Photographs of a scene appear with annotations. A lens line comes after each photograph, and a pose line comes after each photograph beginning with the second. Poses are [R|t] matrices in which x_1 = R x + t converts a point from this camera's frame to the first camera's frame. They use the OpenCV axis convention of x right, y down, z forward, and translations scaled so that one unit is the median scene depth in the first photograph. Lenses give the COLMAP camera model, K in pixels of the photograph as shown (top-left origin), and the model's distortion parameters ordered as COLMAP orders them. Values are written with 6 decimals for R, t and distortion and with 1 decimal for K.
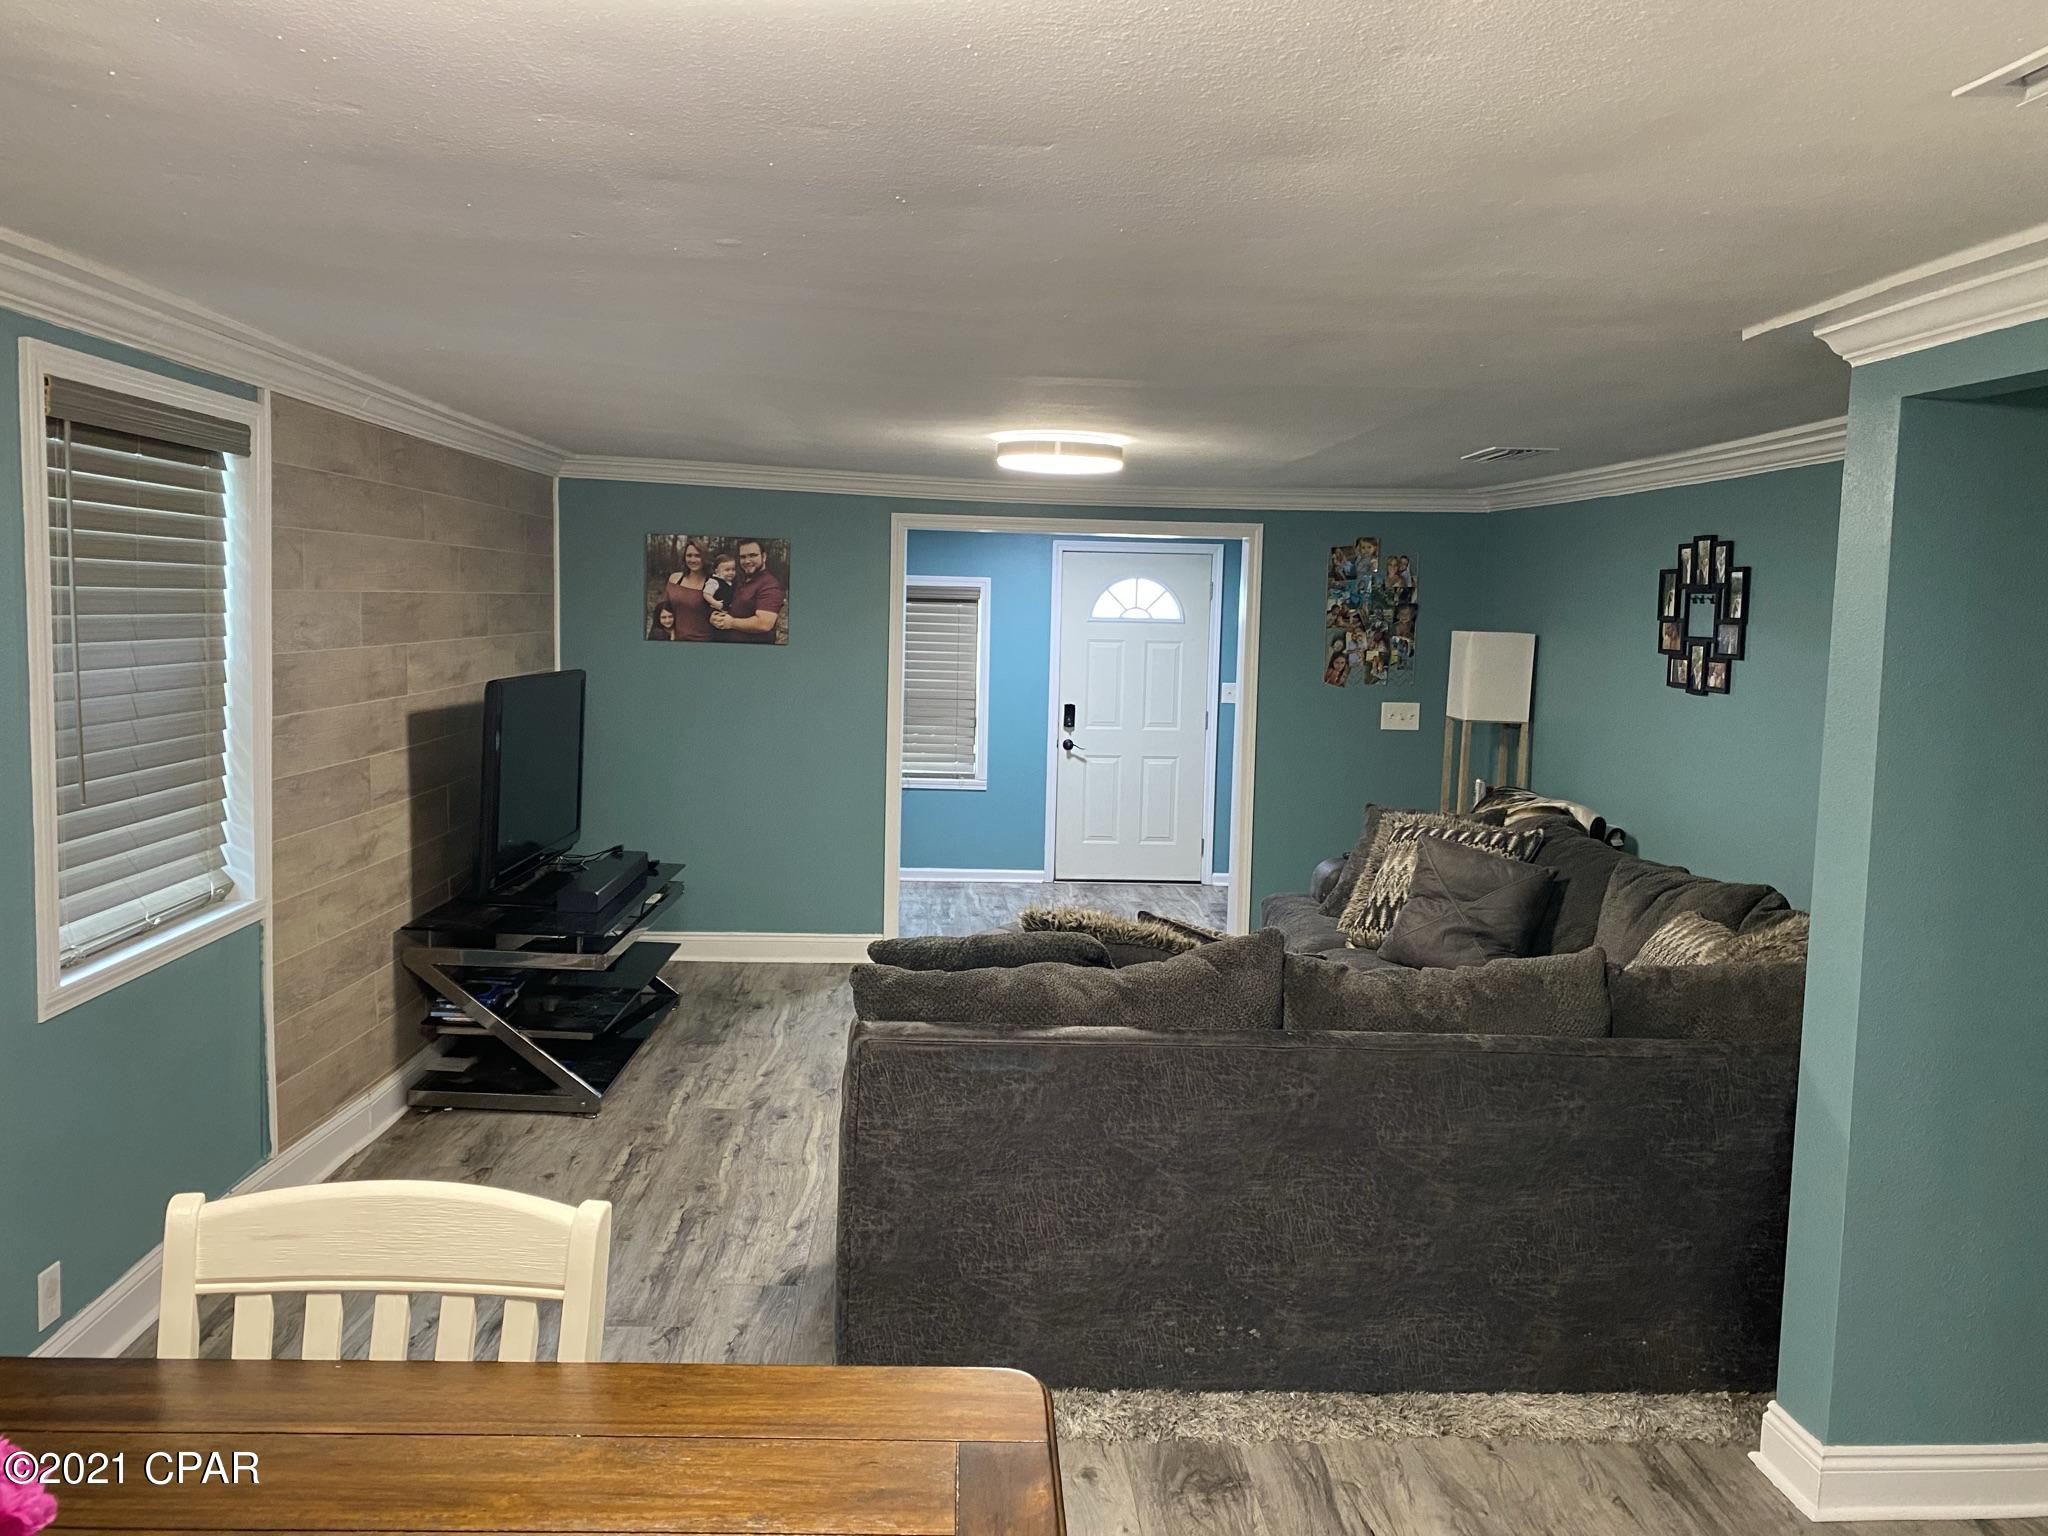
lens RADIAL K [[1567.7, 0, 1024.8], [0, 1567.7, 771.1], [0, 0, 1]] dist [0.030315, -0.040969]
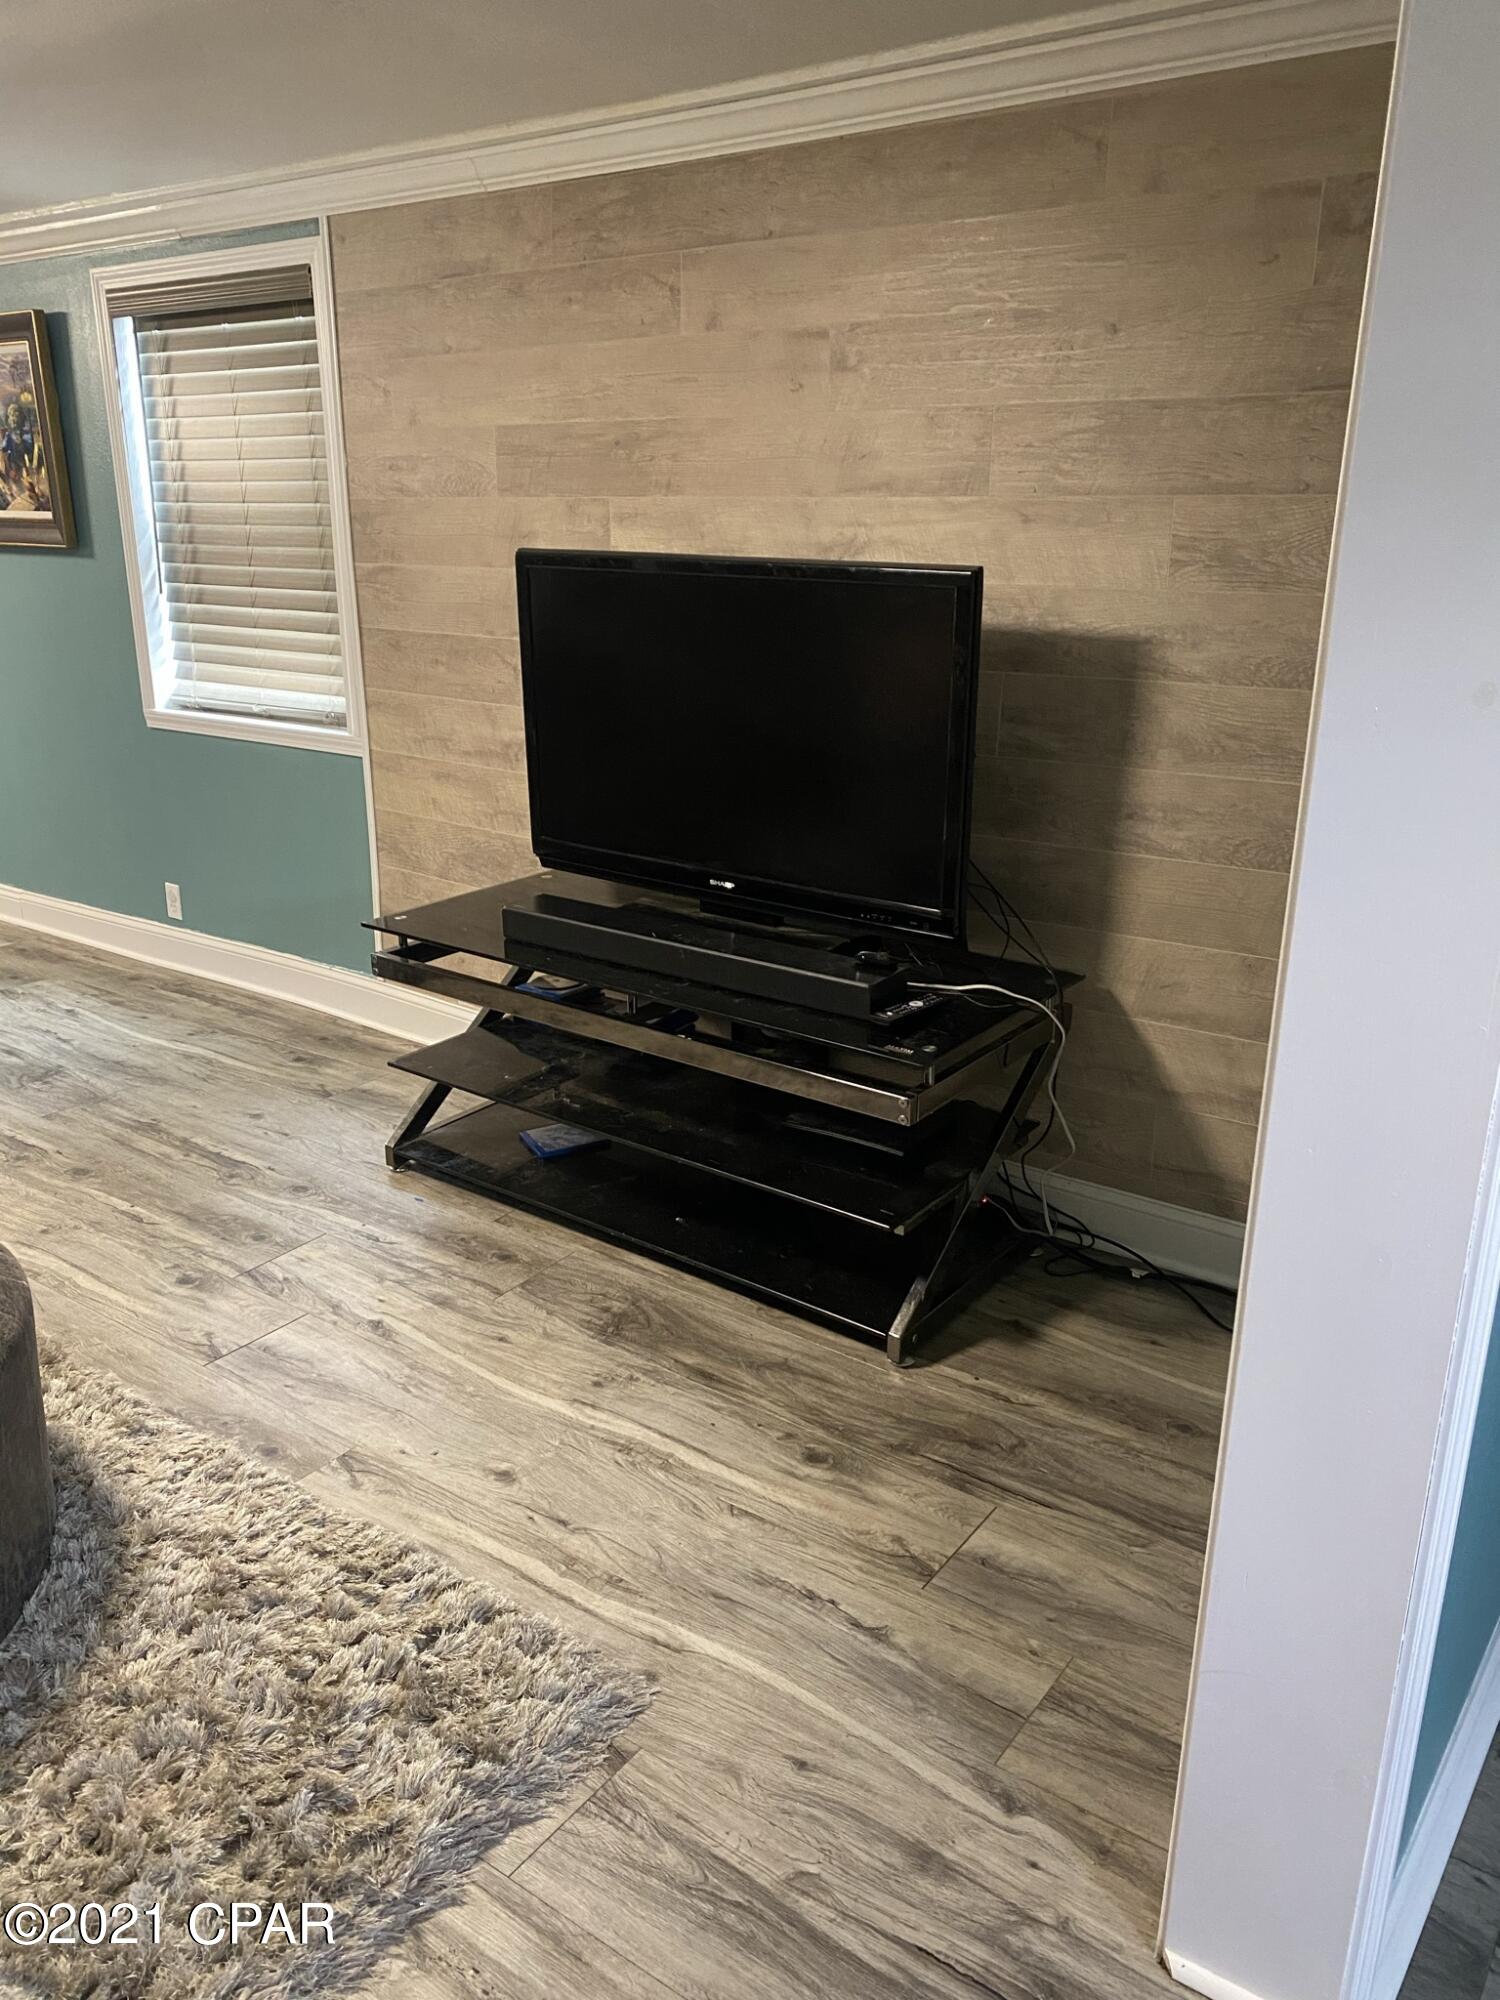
lens RADIAL K [[1531.0, 0, 764.9], [0, 1531.0, 1002.2], [0, 0, 1]] dist [0.030315, -0.040969]
pose [[-0.626794, 0.206764, -0.751251, 0.137530], [-0.104031, 0.933311, 0.343668, -0.115336], [0.772209, 0.293562, -0.563484, 1.532870]]
